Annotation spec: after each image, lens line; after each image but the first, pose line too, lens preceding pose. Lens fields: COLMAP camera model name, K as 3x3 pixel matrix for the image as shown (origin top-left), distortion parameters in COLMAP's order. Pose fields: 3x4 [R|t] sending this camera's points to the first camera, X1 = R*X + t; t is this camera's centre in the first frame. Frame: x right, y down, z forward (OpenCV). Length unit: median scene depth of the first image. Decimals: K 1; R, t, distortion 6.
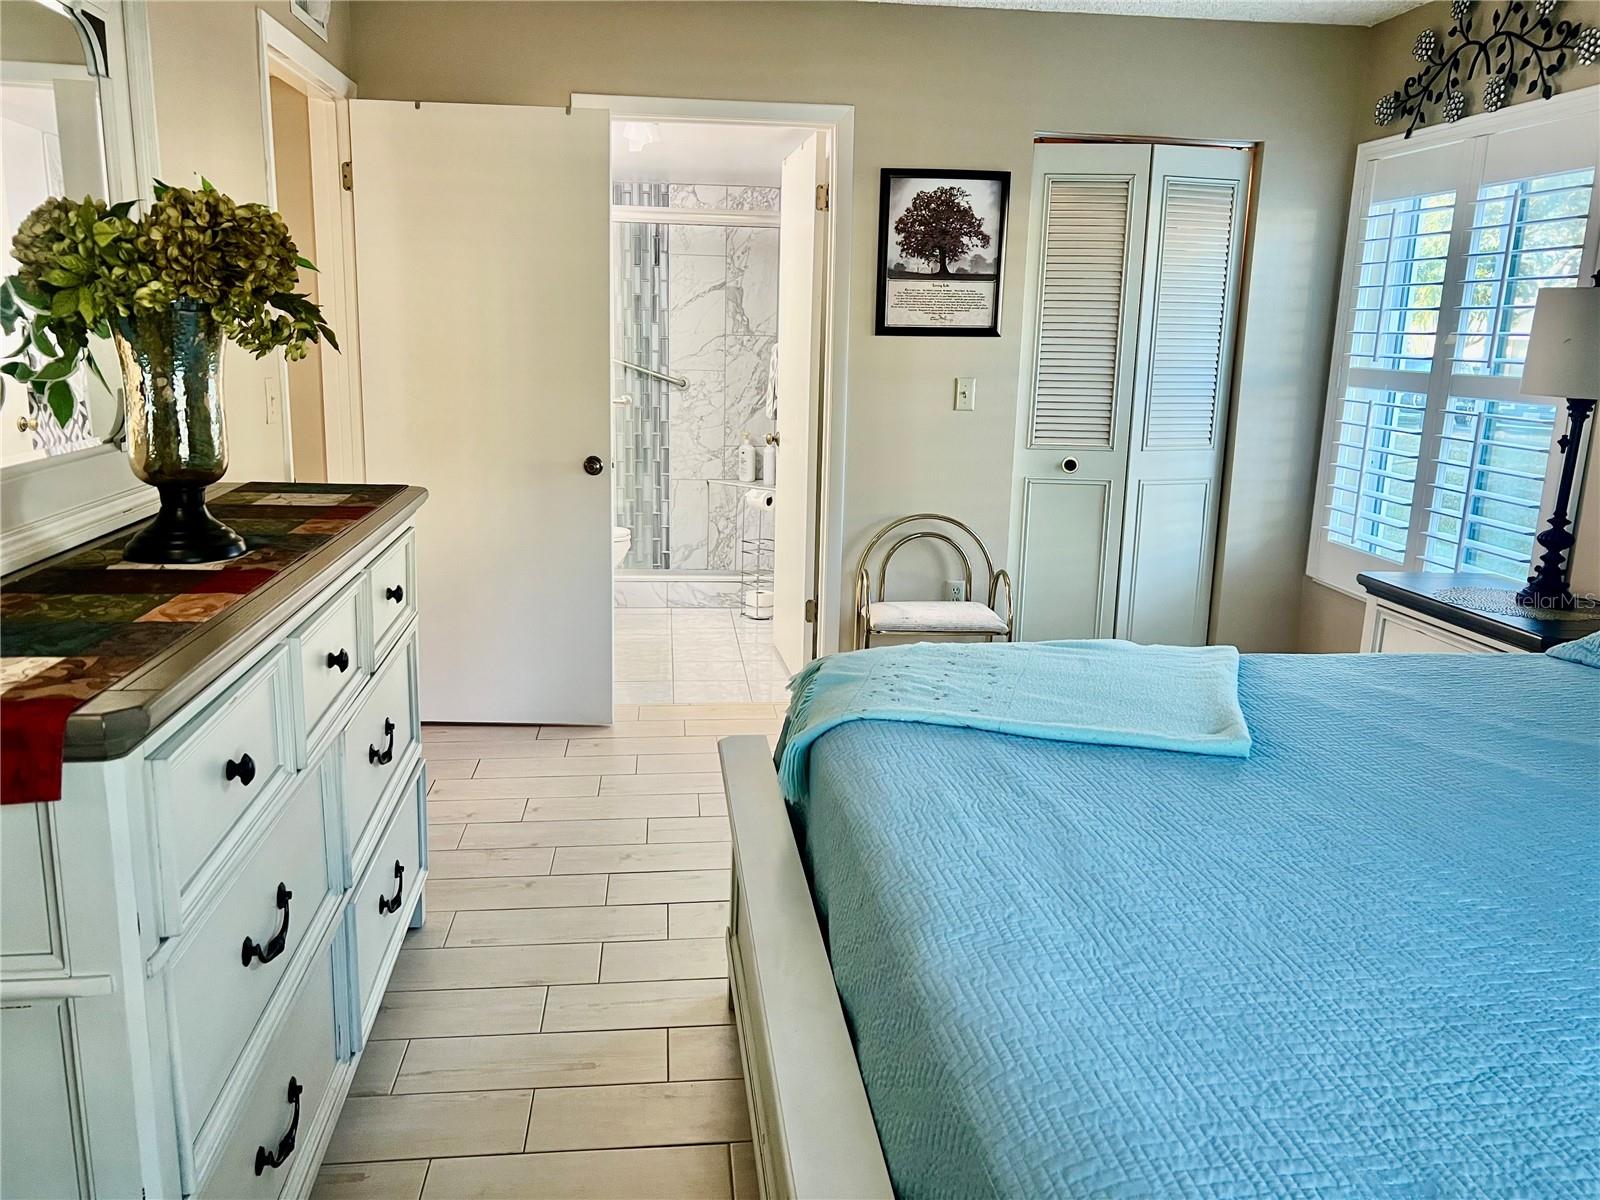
lens RADIAL K [[1203.6, 0, 808.9], [0, 1203.6, 597.7], [0, 0, 1]] dist [0.059111, -0.082439]
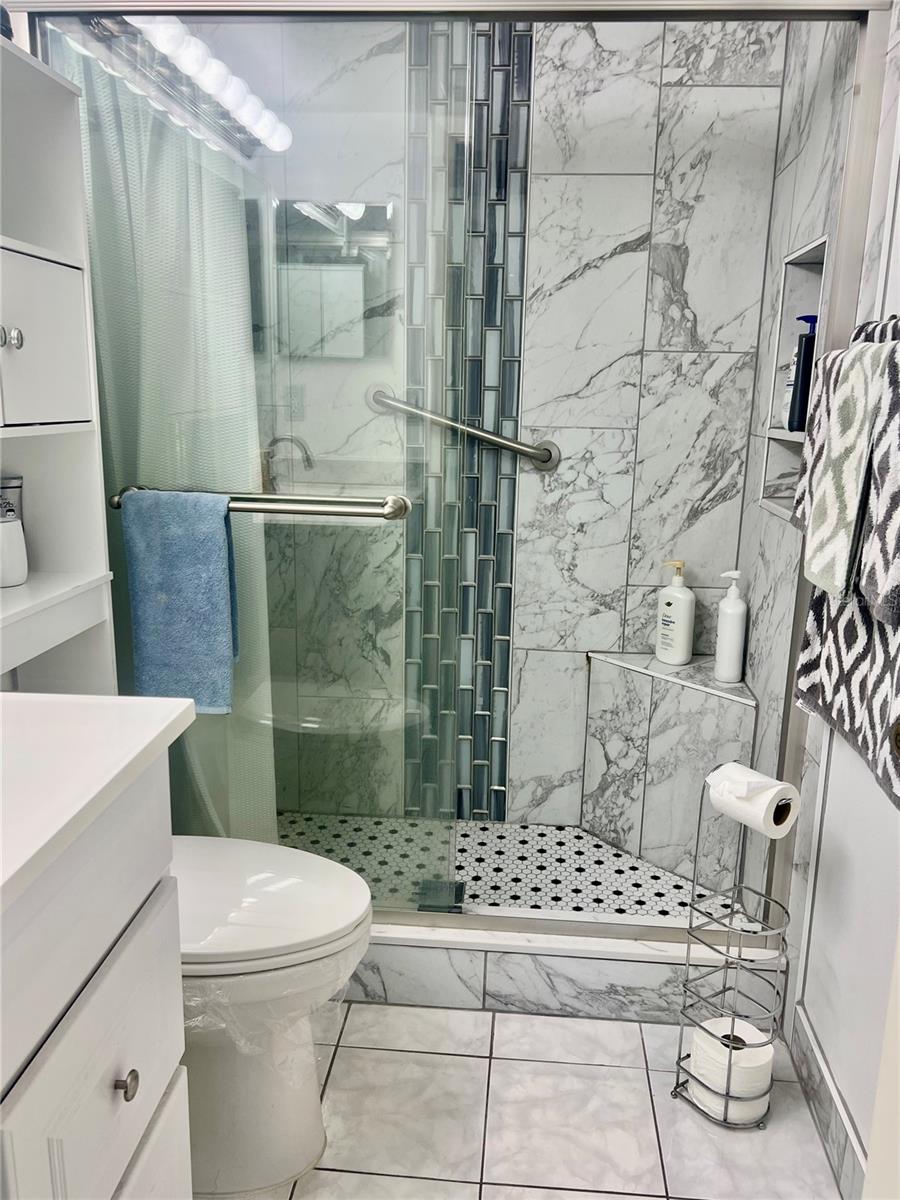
lens RADIAL K [[909.1, 0, 441.2], [0, 909.1, 603.2], [0, 0, 1]] dist [0.068392, -0.094332]
pose [[0.975600, 0.040576, -0.215772, -0.064482], [-0.041118, 0.999152, 0.001977, -0.117932], [0.215669, 0.006943, 0.976442, 0.636788]]
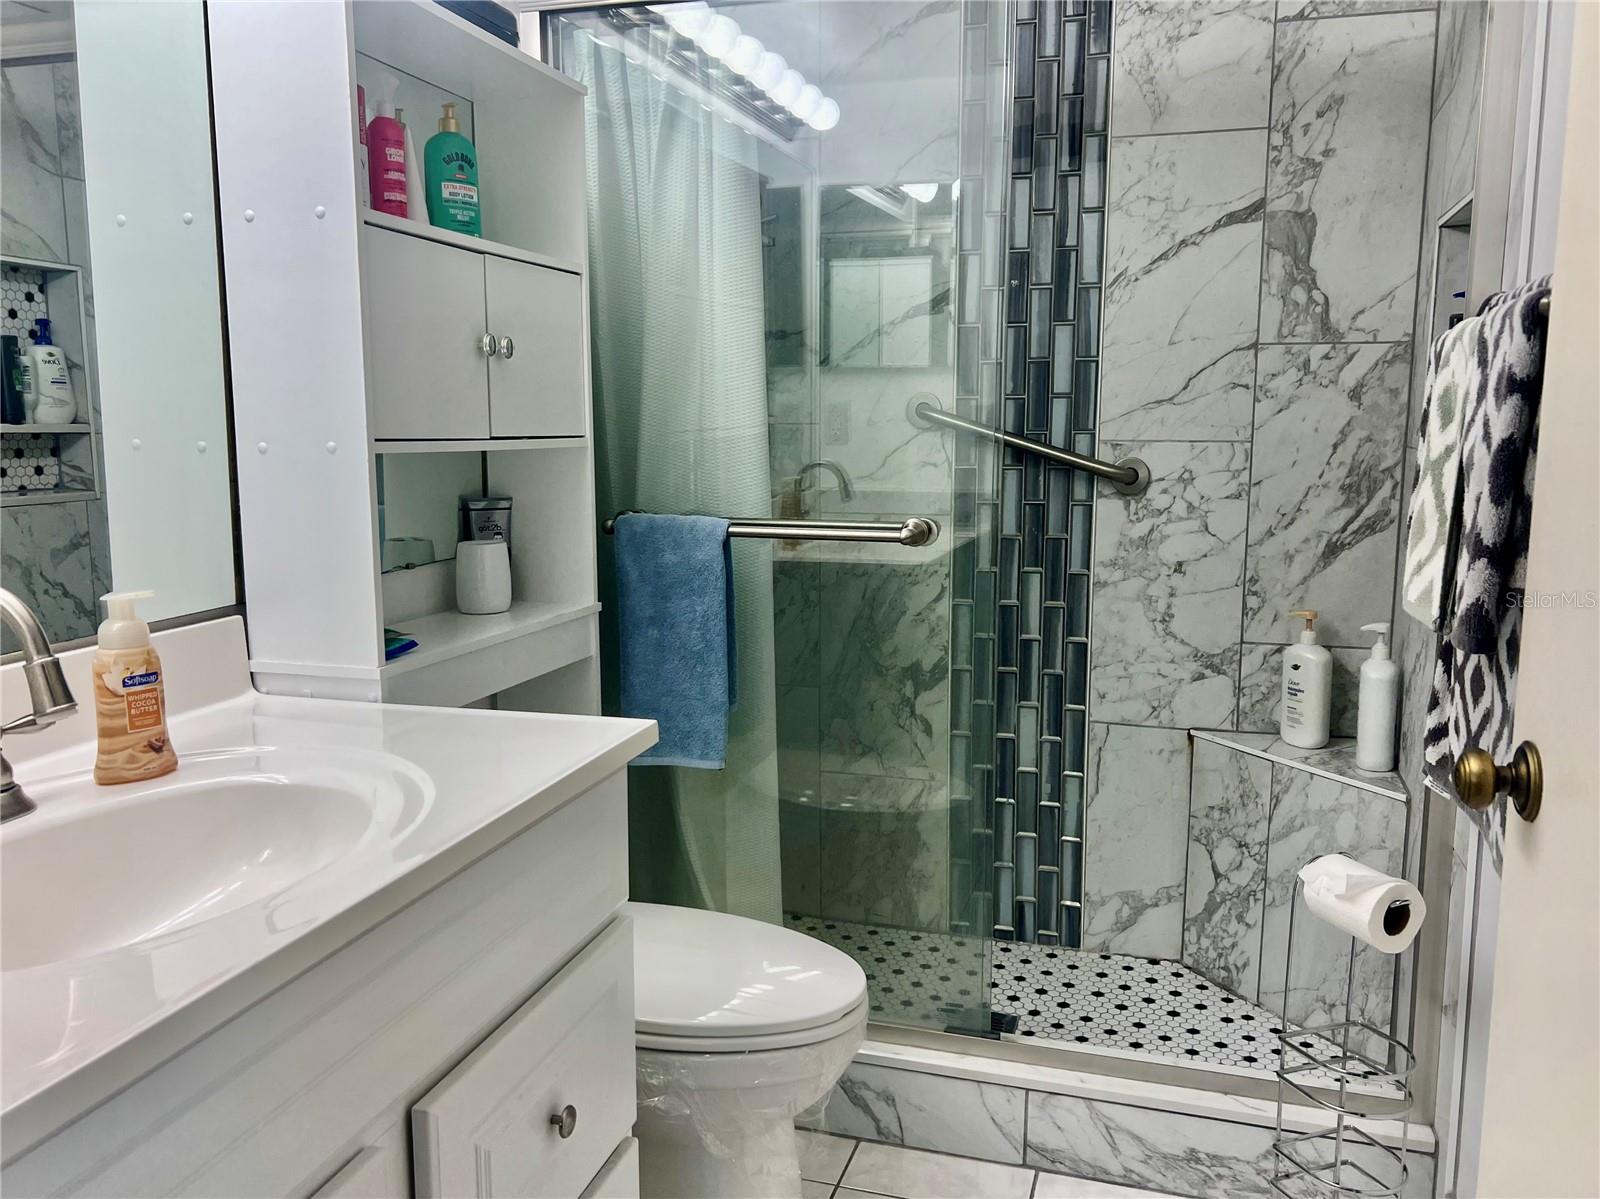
lens RADIAL K [[1203.6, 0, 808.9], [0, 1203.6, 597.2], [0, 0, 1]] dist [0.059111, -0.082439]
pose [[0.908605, 0.034139, -0.416260, -0.036842], [-0.068113, 0.995423, -0.067037, -0.107209], [0.412066, 0.089263, 0.906771, 0.614609]]
